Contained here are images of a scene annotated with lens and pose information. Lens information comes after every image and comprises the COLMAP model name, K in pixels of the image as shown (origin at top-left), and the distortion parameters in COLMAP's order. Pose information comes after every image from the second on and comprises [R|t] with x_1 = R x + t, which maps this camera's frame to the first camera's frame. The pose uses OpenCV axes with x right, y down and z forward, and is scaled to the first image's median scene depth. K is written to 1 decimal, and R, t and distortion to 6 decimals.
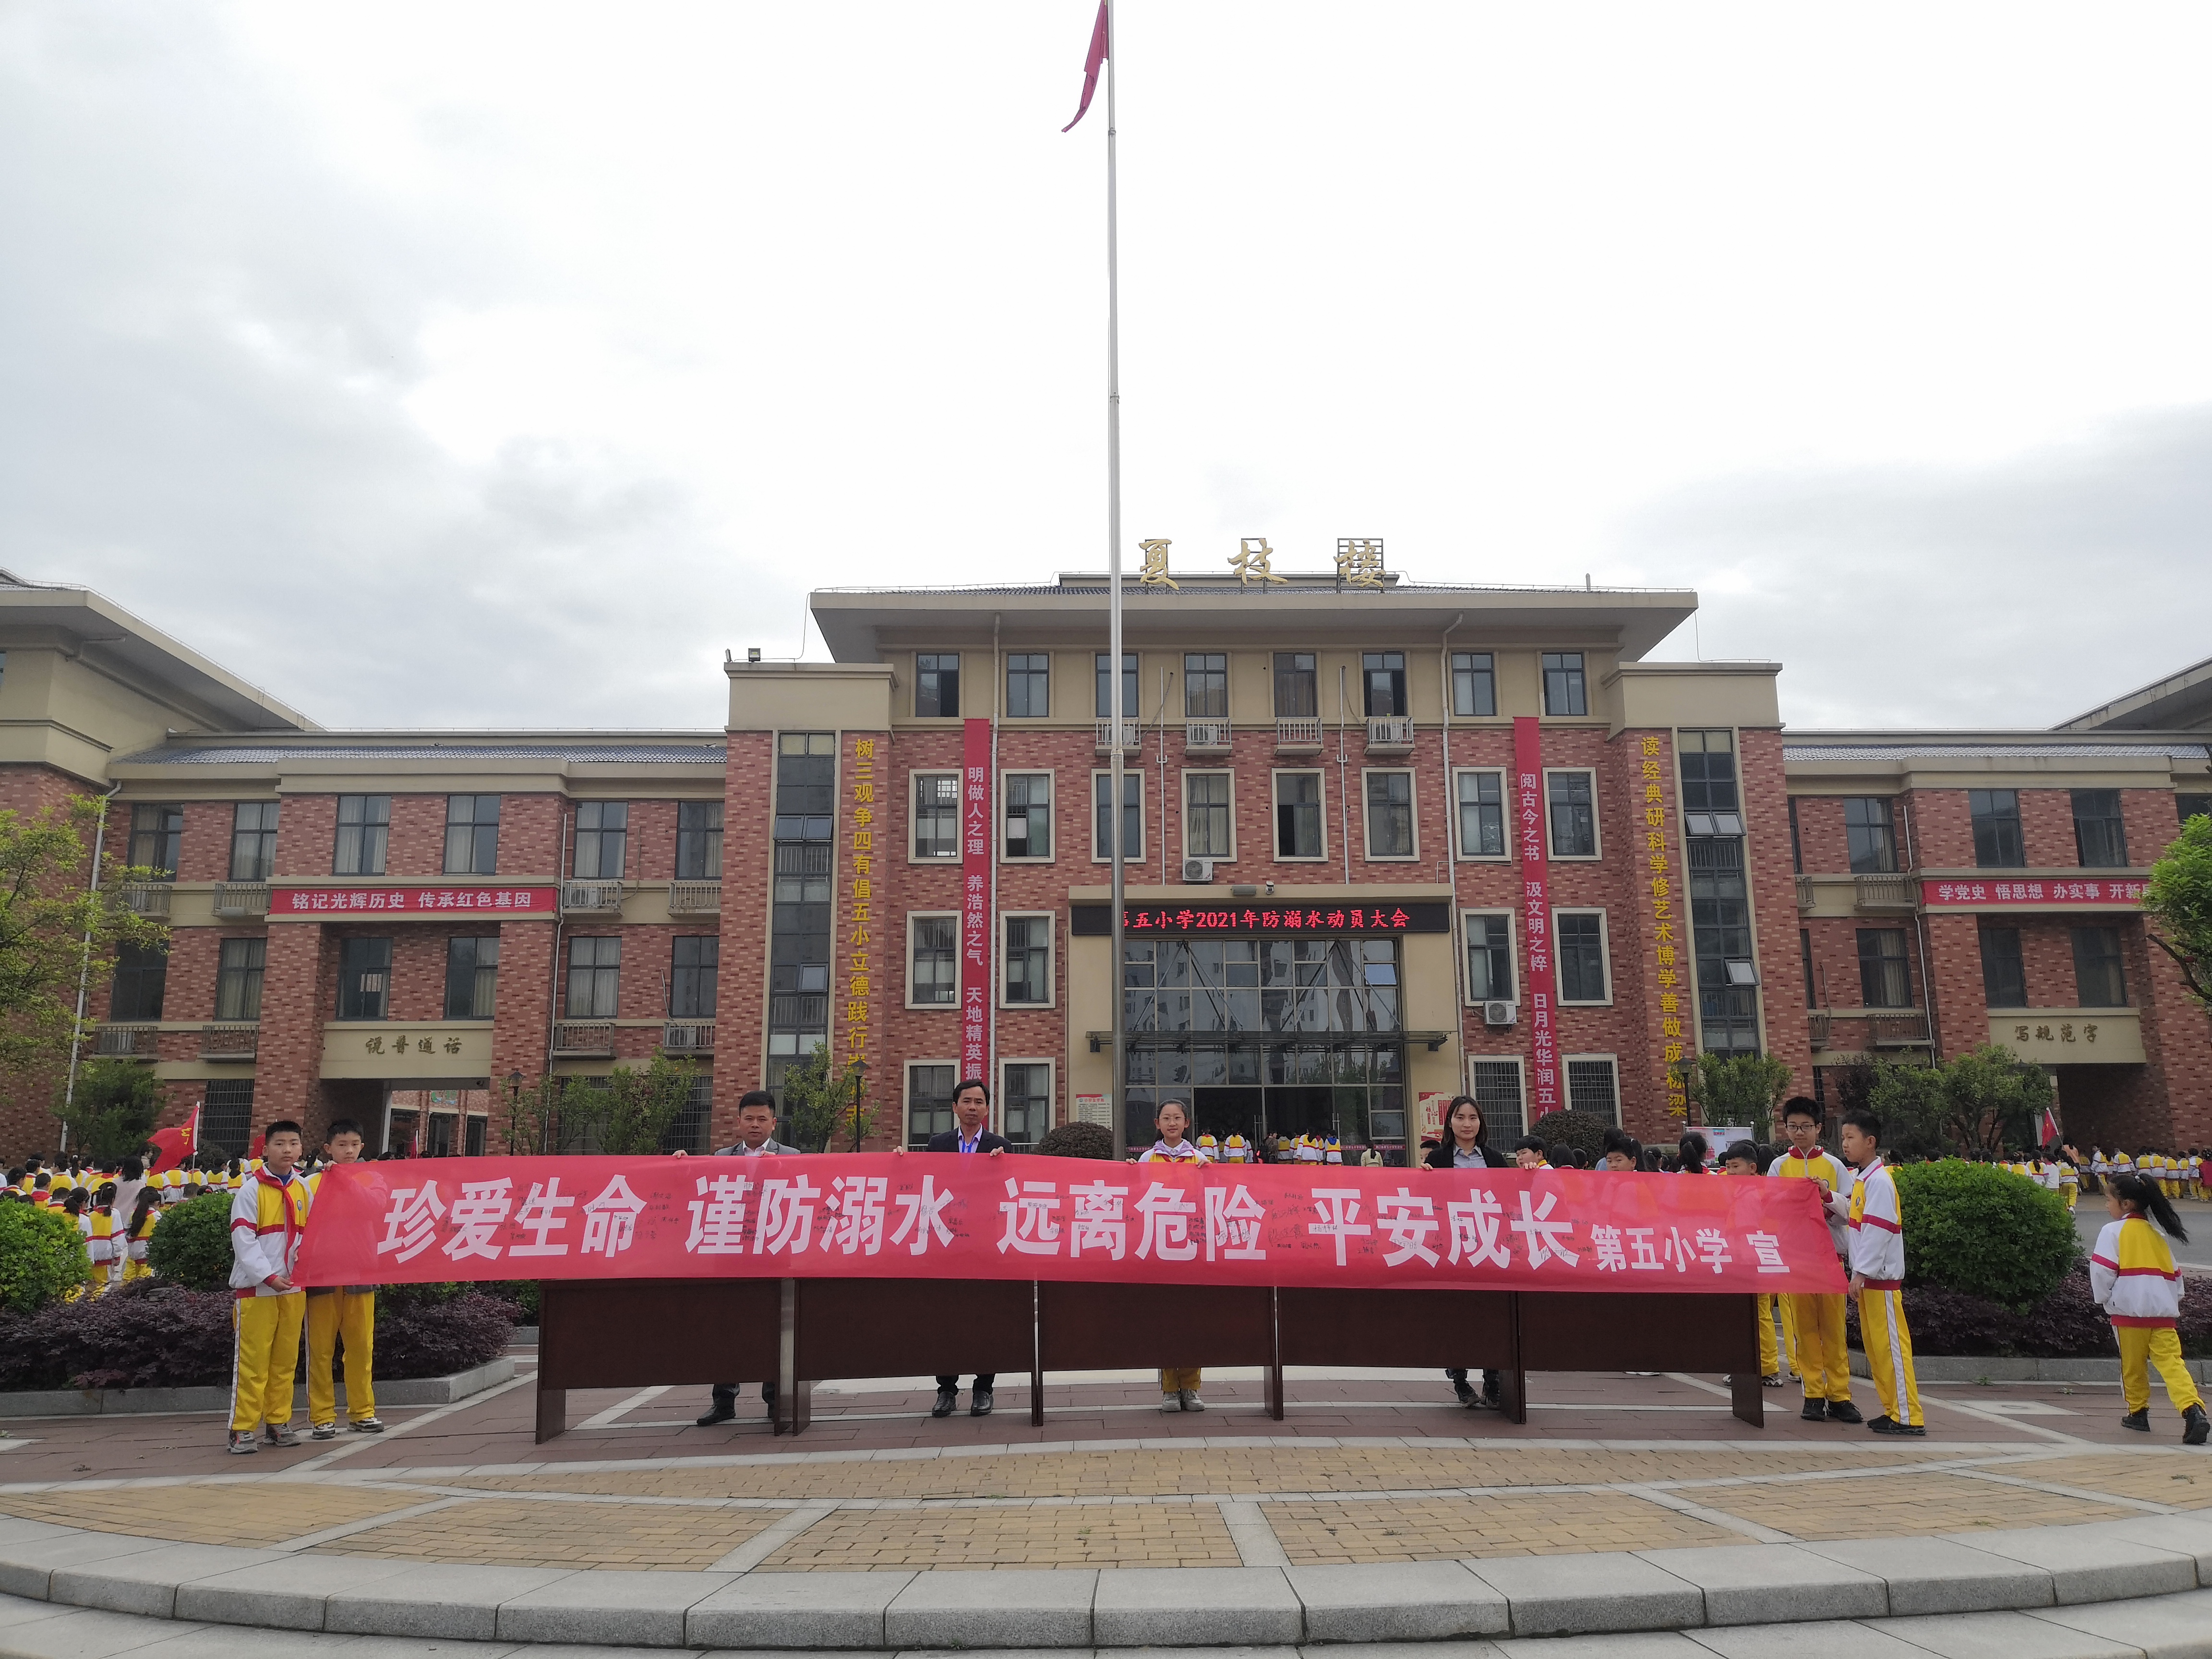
lens RADIAL K [[1649.3, 0, 1108.7], [0, 1649.3, 817.3], [0, 0, 1]] dist [0.035704, -0.055544]
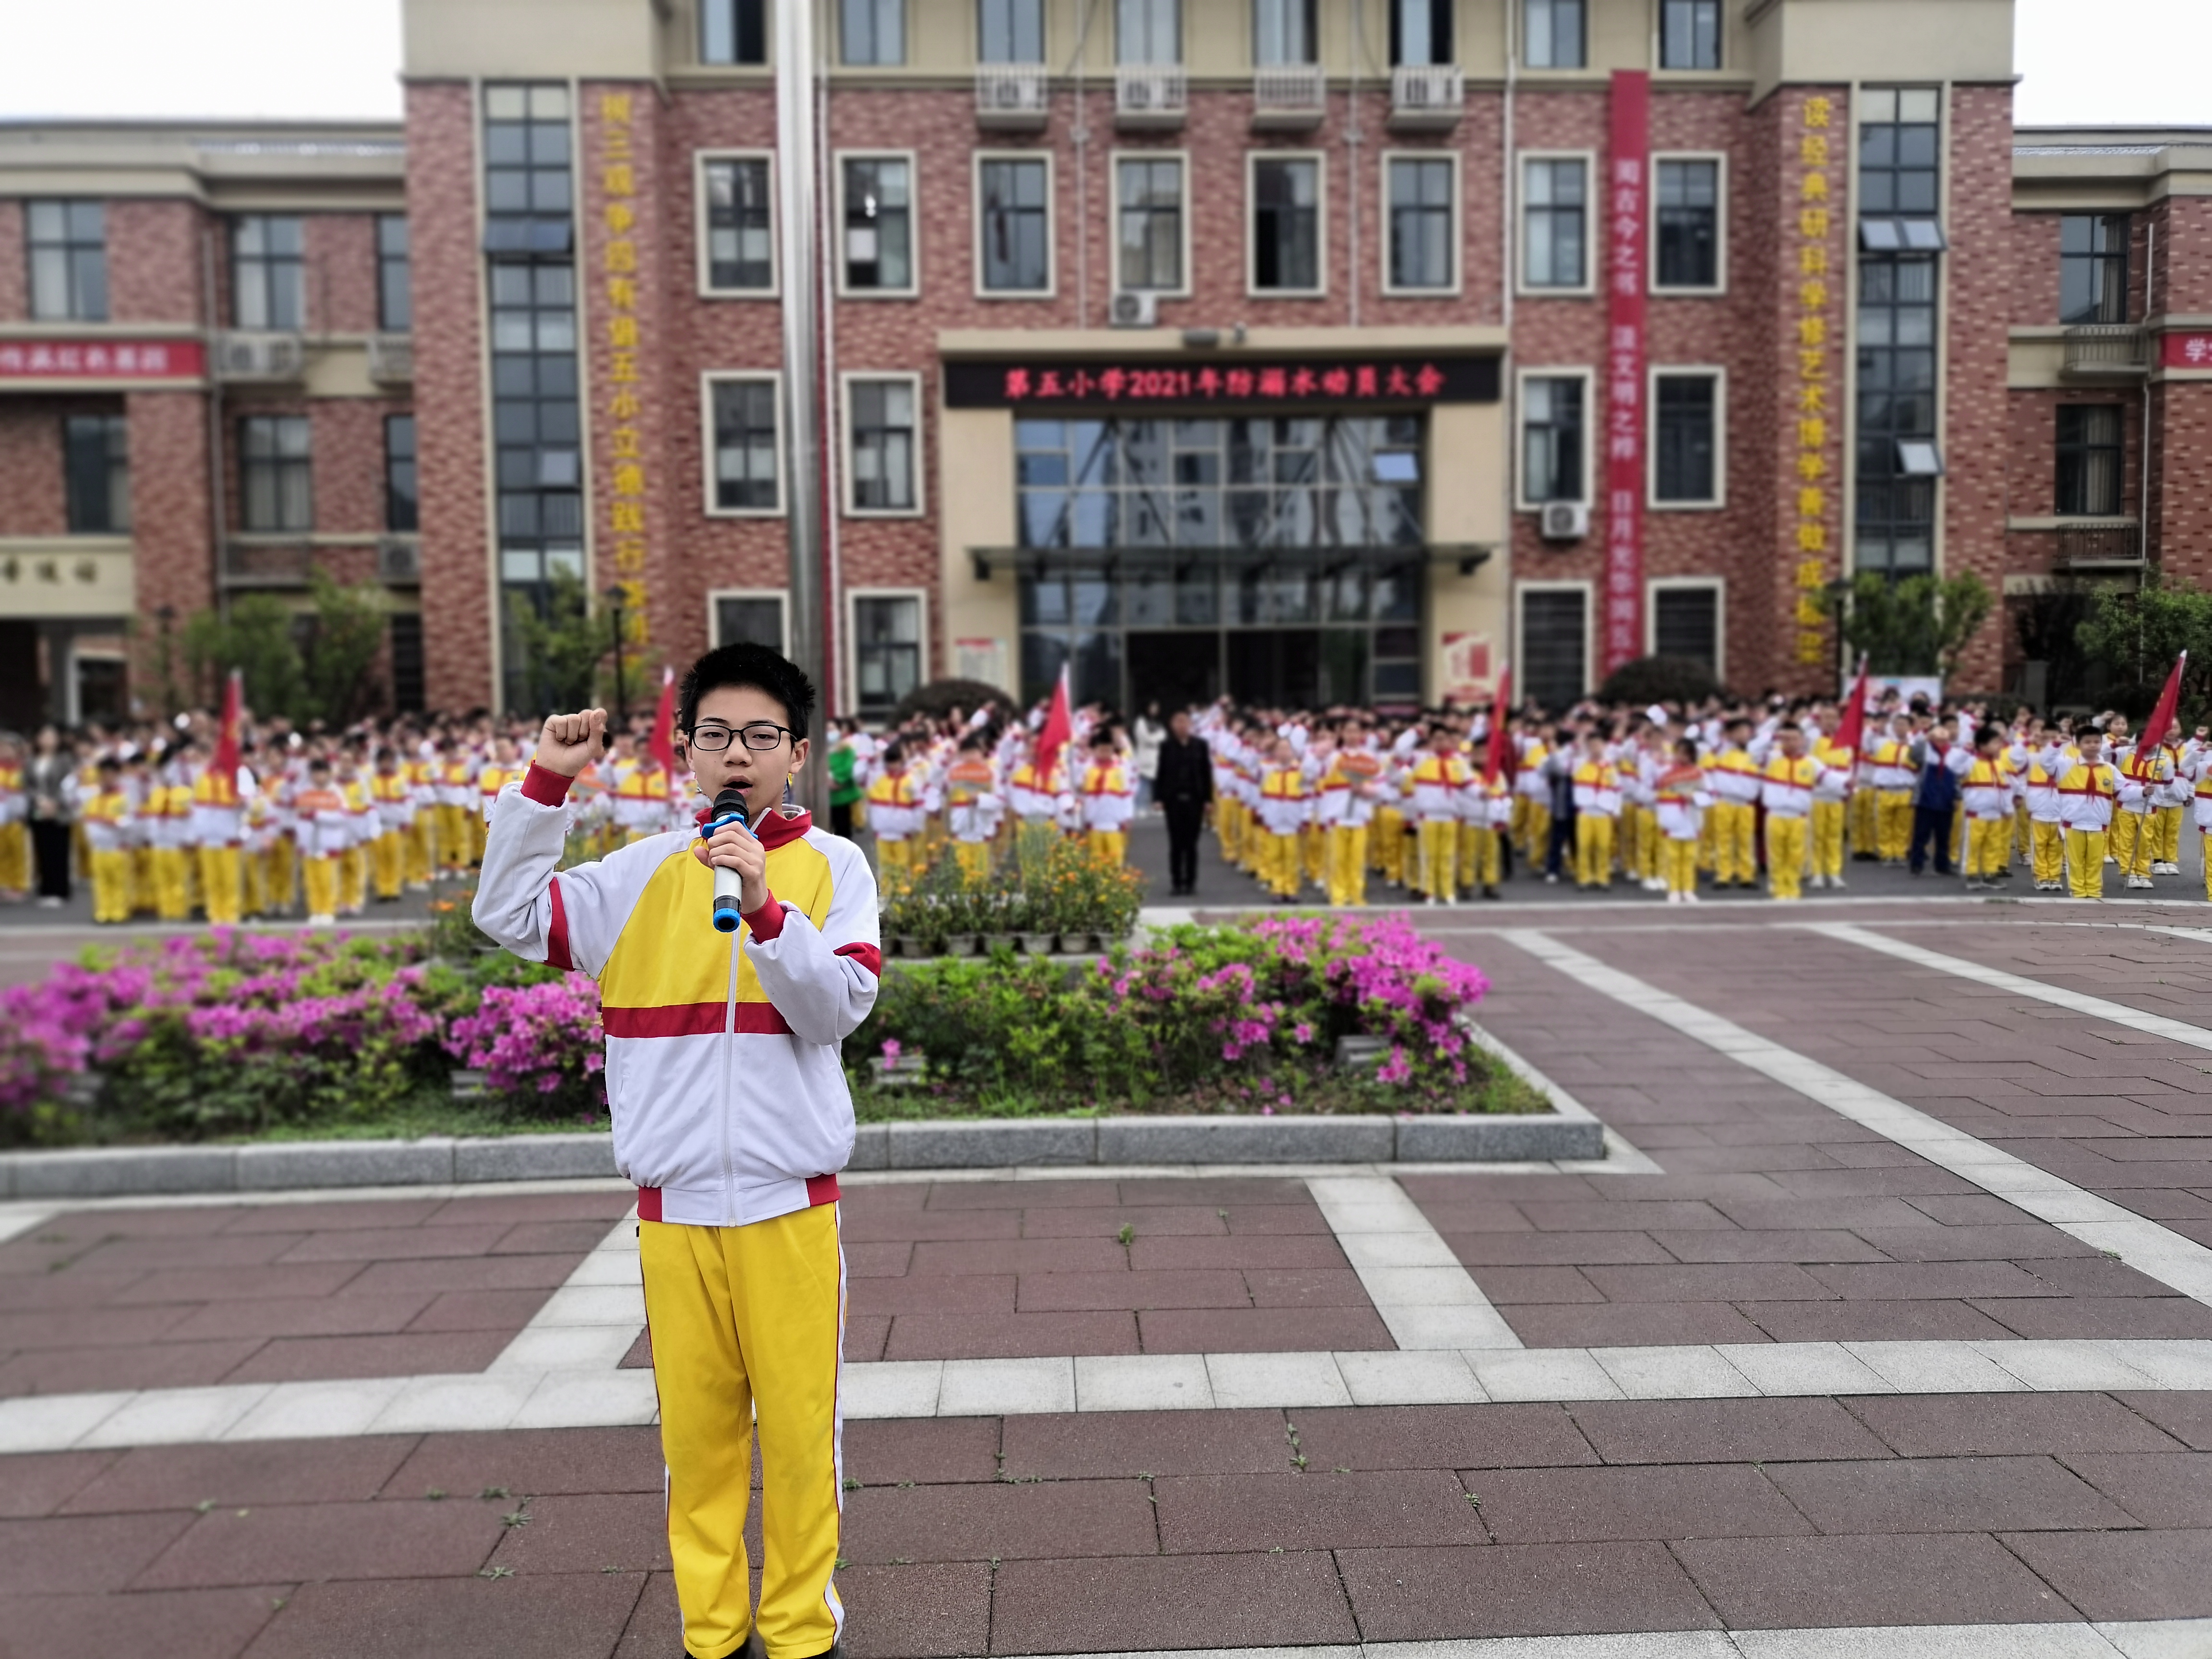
lens RADIAL K [[1649.3, 0, 1116.8], [0, 1649.3, 805.3], [0, 0, 1]] dist [0.035704, -0.055544]
pose [[0.999918, -0.004474, 0.012039, 0.038299], [0.001186, 0.965523, 0.260316, 0.051847], [-0.012789, -0.260280, 0.965448, 0.292374]]
